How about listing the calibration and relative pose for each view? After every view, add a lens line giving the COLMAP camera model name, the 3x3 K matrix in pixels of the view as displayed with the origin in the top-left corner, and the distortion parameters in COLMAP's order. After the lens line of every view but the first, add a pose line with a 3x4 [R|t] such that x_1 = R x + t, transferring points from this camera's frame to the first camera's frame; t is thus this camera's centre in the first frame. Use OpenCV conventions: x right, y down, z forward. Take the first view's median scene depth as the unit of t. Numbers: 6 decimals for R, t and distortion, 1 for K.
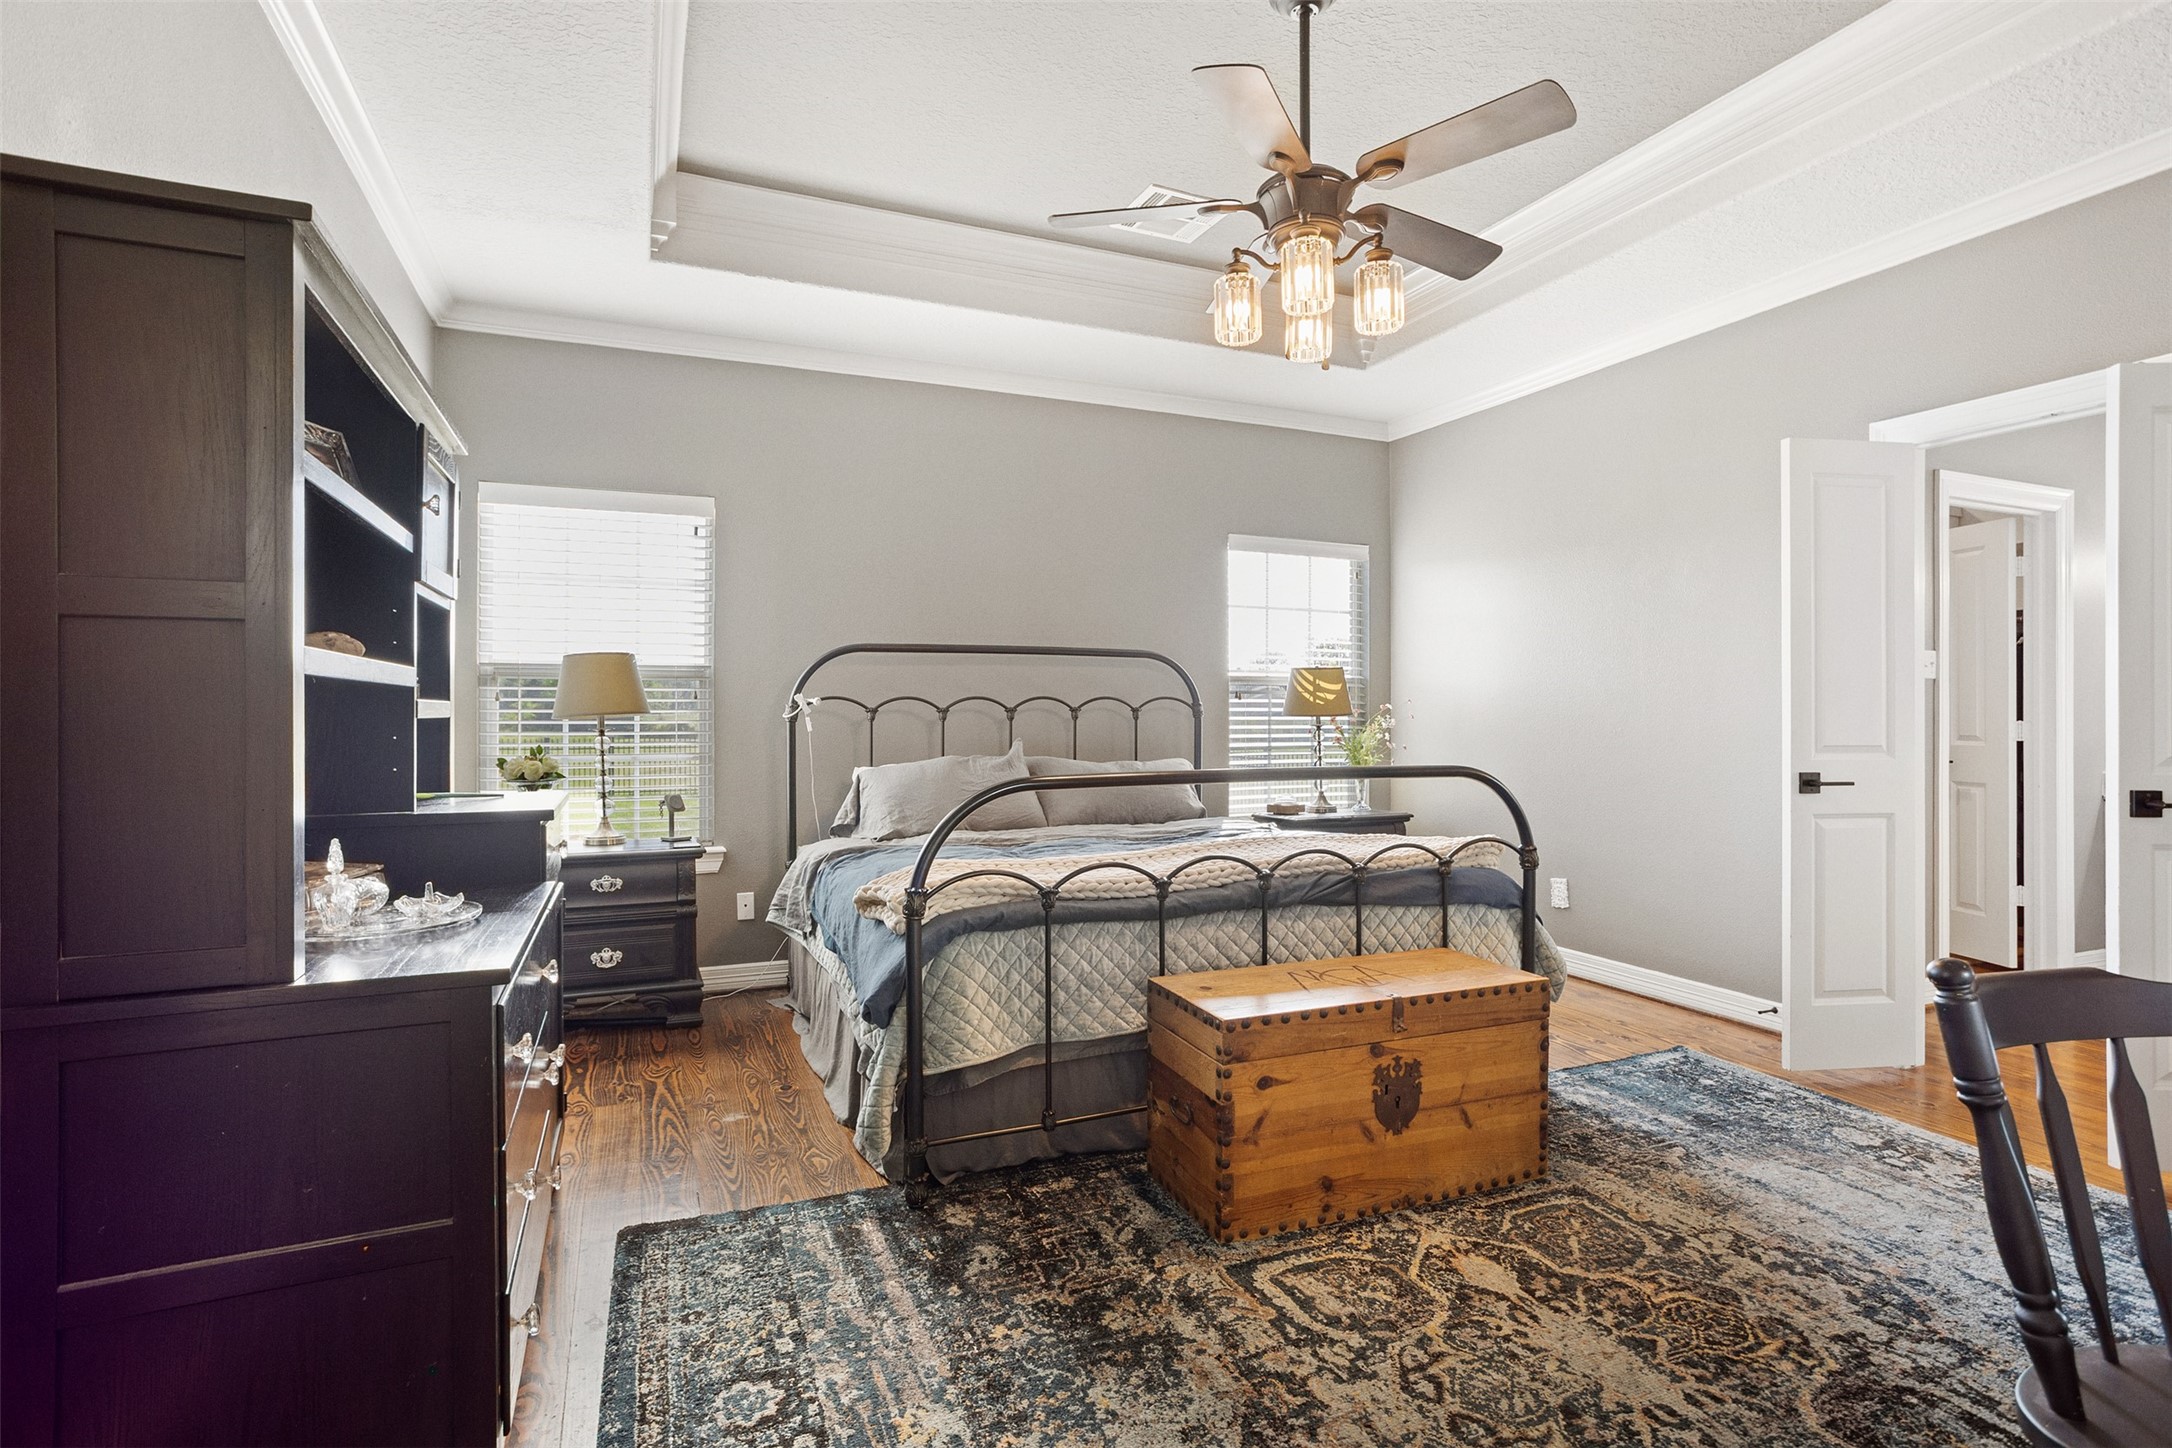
lens RADIAL K [[1051.6, 0, 1099.2], [0, 1051.6, 714.7], [0, 0, 1]] dist [-0.018278, 0.005973]
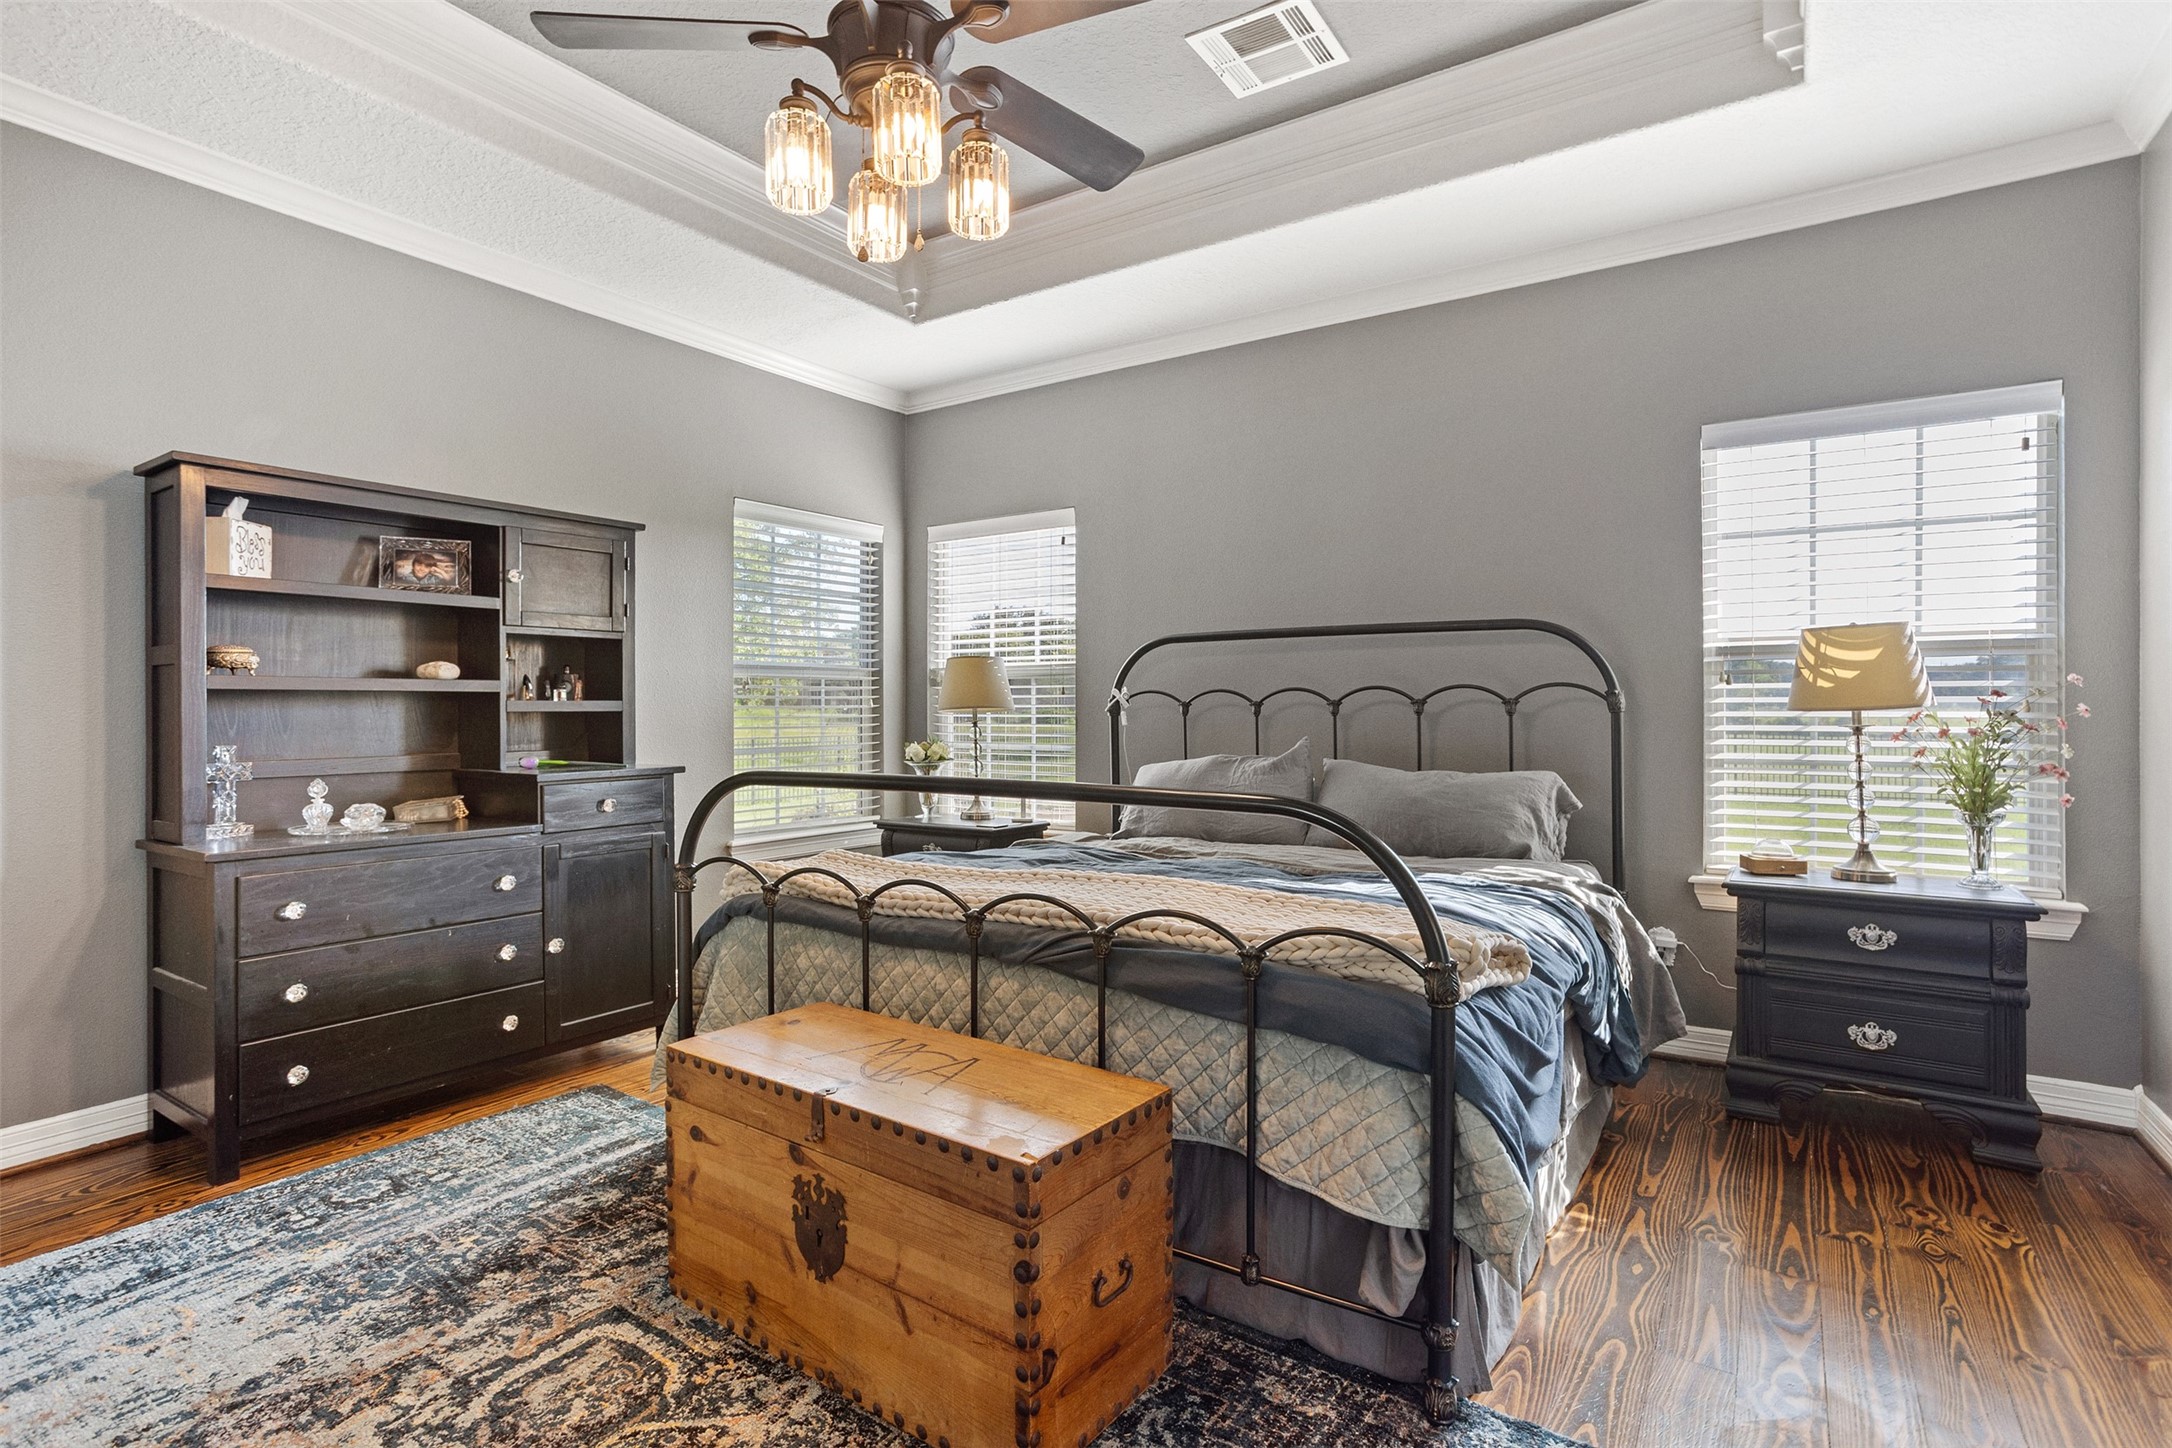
lens RADIAL K [[1051.6, 0, 1097.8], [0, 1051.6, 718.6], [0, 0, 1]] dist [-0.018278, 0.005973]
pose [[0.542370, 0.007070, -0.840110, 1.045476], [0.000995, 0.999958, 0.009057, 0.001198], [0.840139, -0.005748, 0.542340, 0.803164]]
